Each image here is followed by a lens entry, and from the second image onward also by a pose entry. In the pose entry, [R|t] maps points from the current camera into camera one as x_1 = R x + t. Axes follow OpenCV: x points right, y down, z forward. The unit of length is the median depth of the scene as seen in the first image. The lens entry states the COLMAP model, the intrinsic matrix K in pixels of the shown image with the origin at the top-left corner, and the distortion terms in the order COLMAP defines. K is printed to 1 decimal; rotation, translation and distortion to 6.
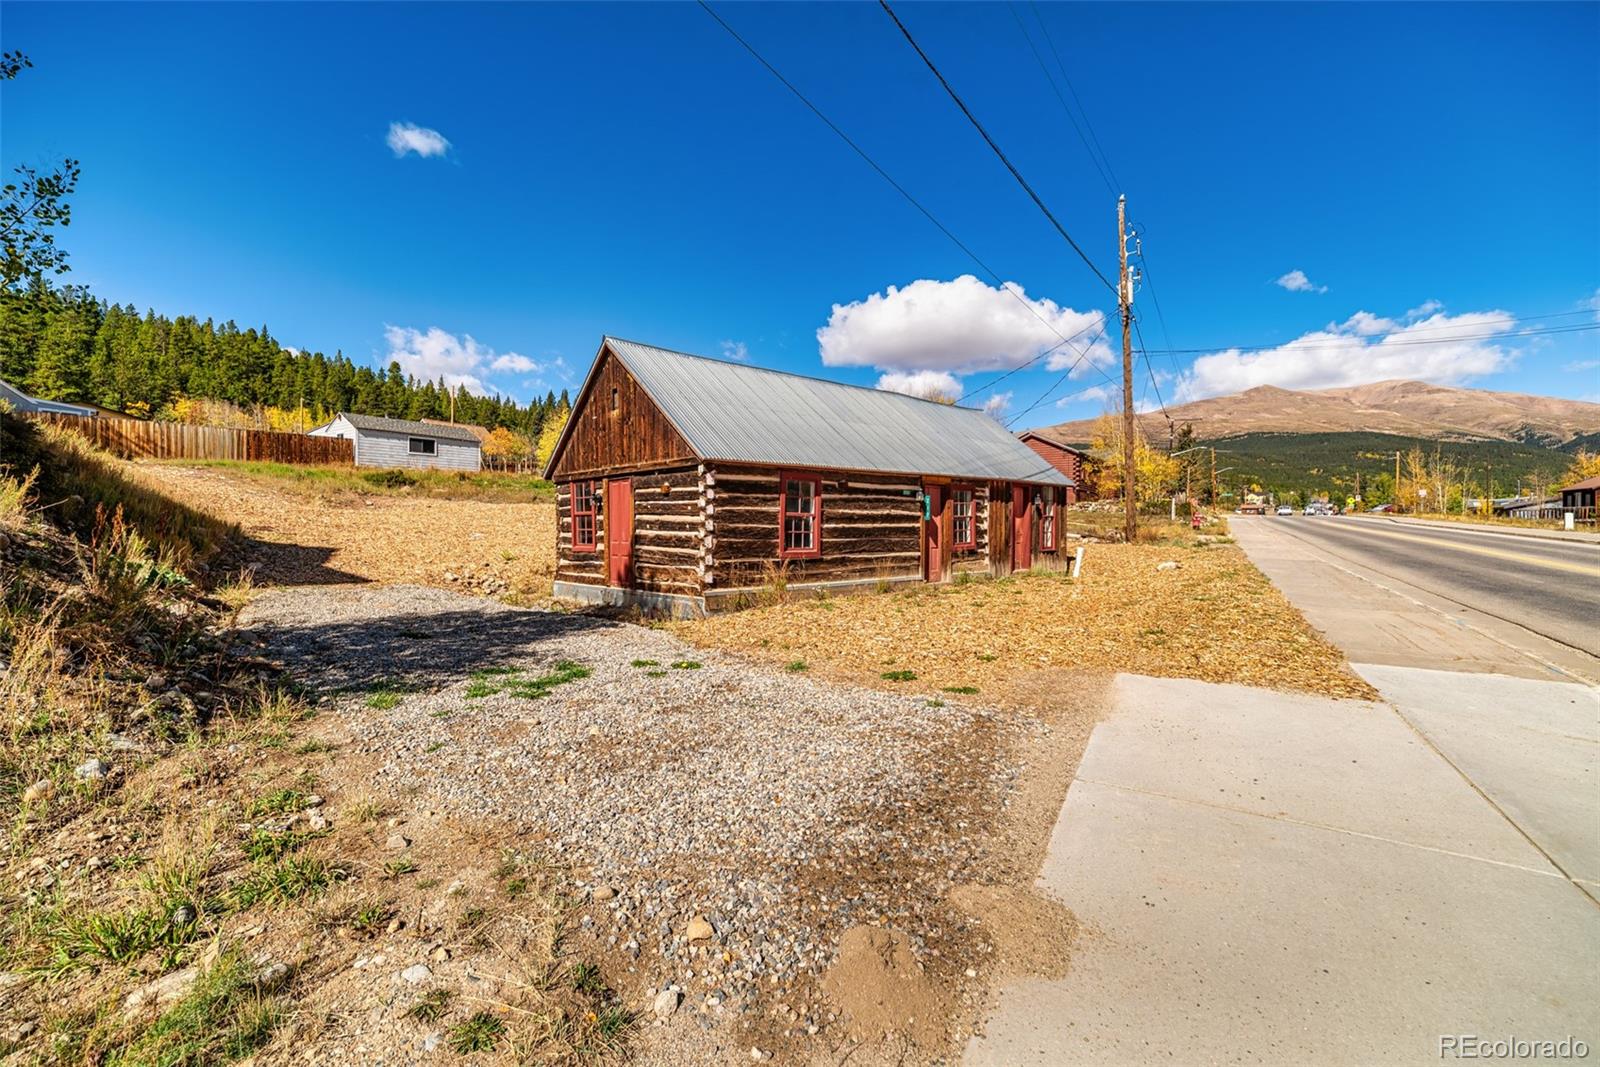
lens RADIAL K [[698.7, 0, 801.0], [0, 698.7, 527.4], [0, 0, 1]] dist [0.004693, 0.001222]
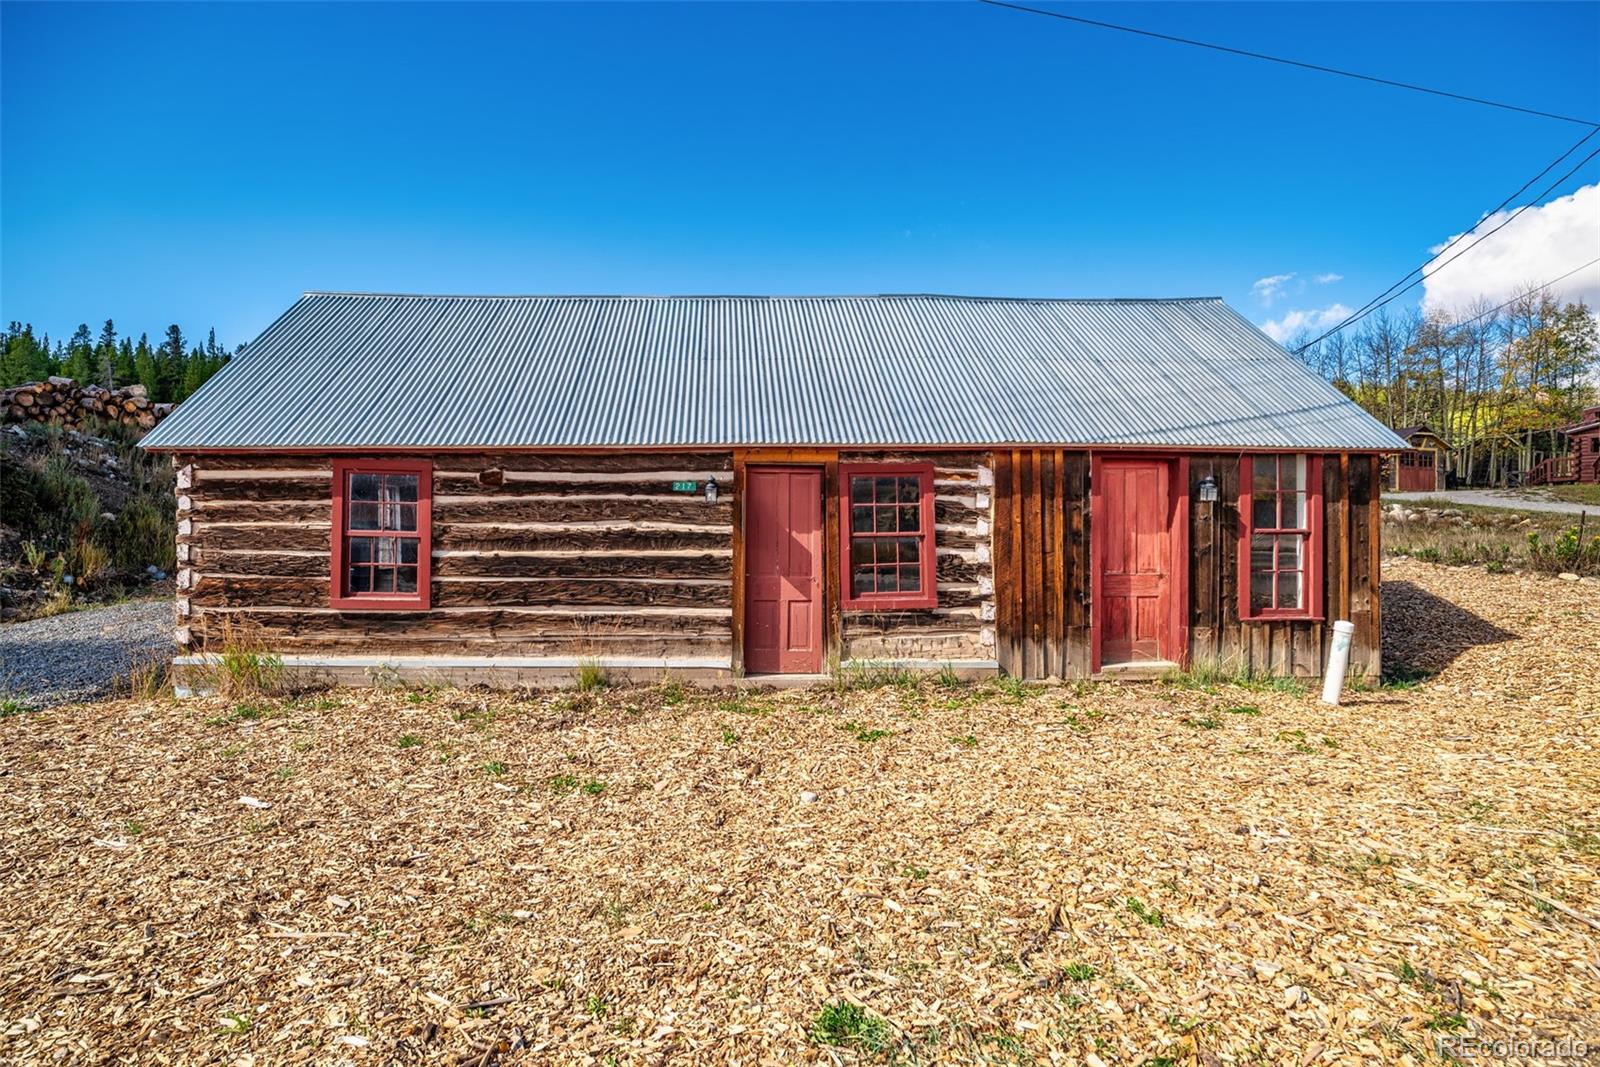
lens RADIAL K [[698.7, 0, 792.5], [0, 698.7, 534.2], [0, 0, 1]] dist [0.004693, 0.001222]
pose [[0.739982, -0.008143, -0.672577, 0.510159], [-0.004806, 0.999837, -0.017394, -0.007762], [0.672609, 0.016103, 0.739823, 0.649377]]
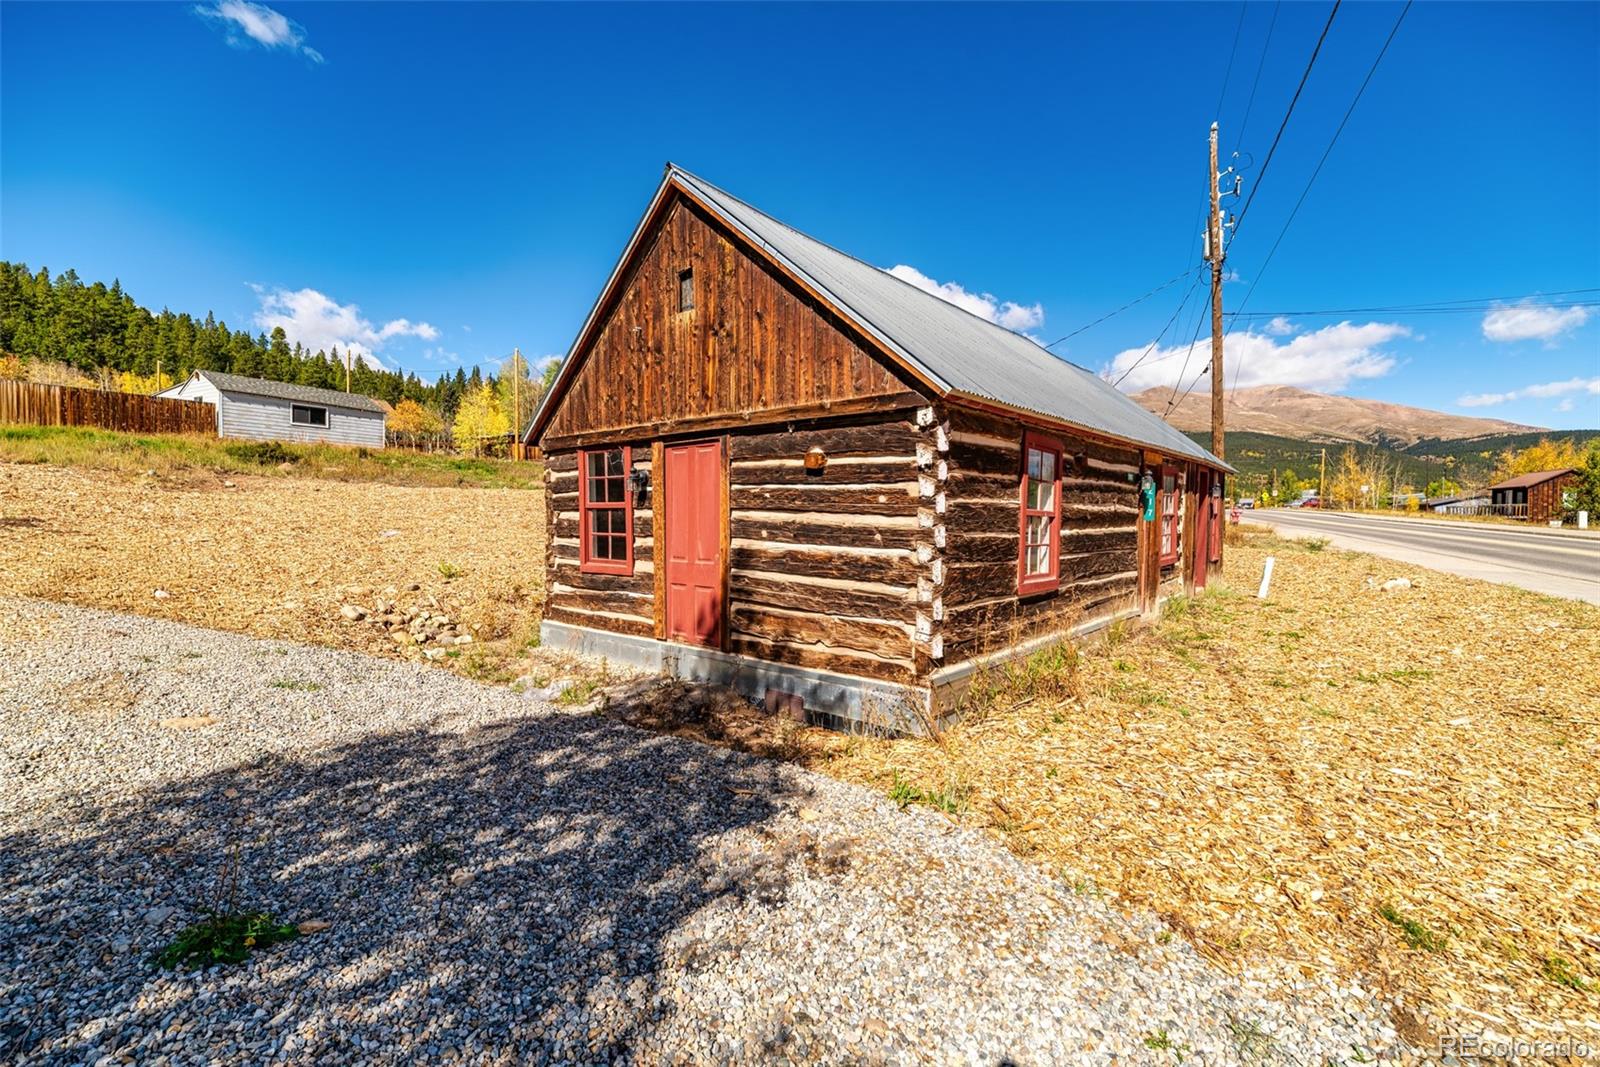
lens RADIAL K [[698.7, 0, 802.5], [0, 698.7, 527.1], [0, 0, 1]] dist [0.004693, 0.001222]
pose [[0.993497, 0.006552, 0.113668, -0.199806], [-0.008351, 0.999847, 0.015353, -0.011382], [-0.113550, -0.016202, 0.993400, 0.388915]]
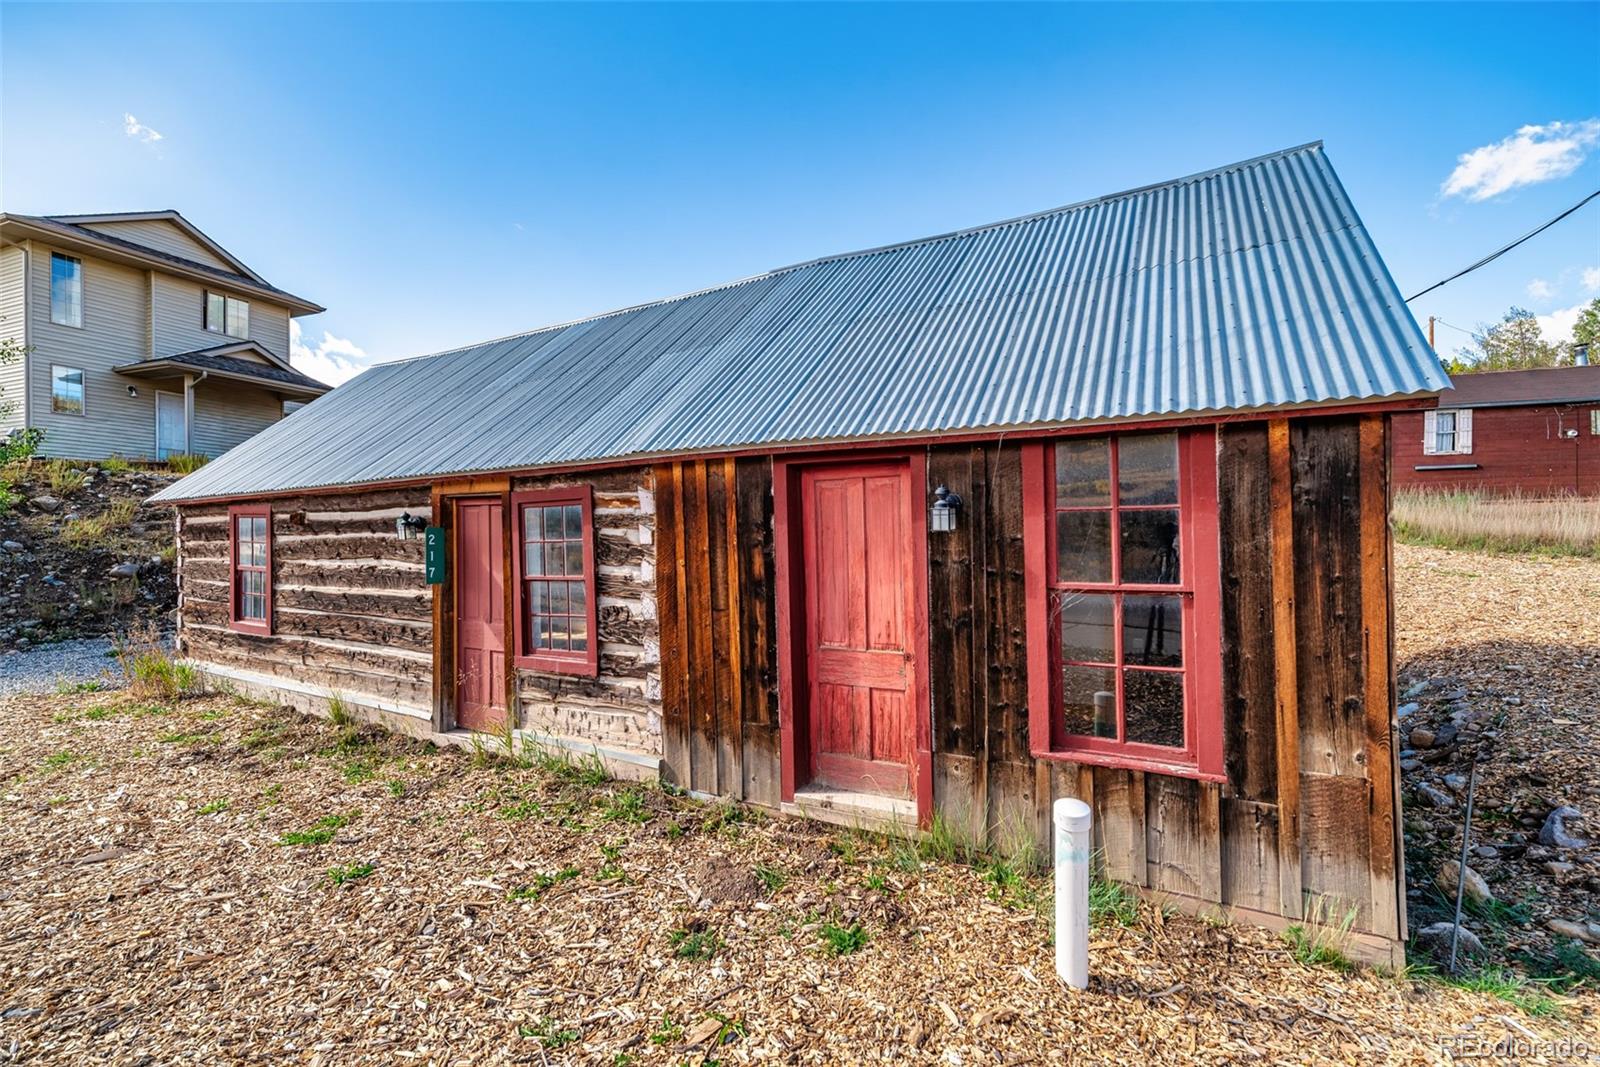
lens RADIAL K [[698.7, 0, 793.6], [0, 698.7, 548.6], [0, 0, 1]] dist [0.004693, 0.001222]
pose [[0.274750, -0.009252, -0.961471, 0.635034], [-0.015298, 0.999785, -0.013992, -0.028606], [0.961394, 0.018553, 0.274550, 1.060745]]
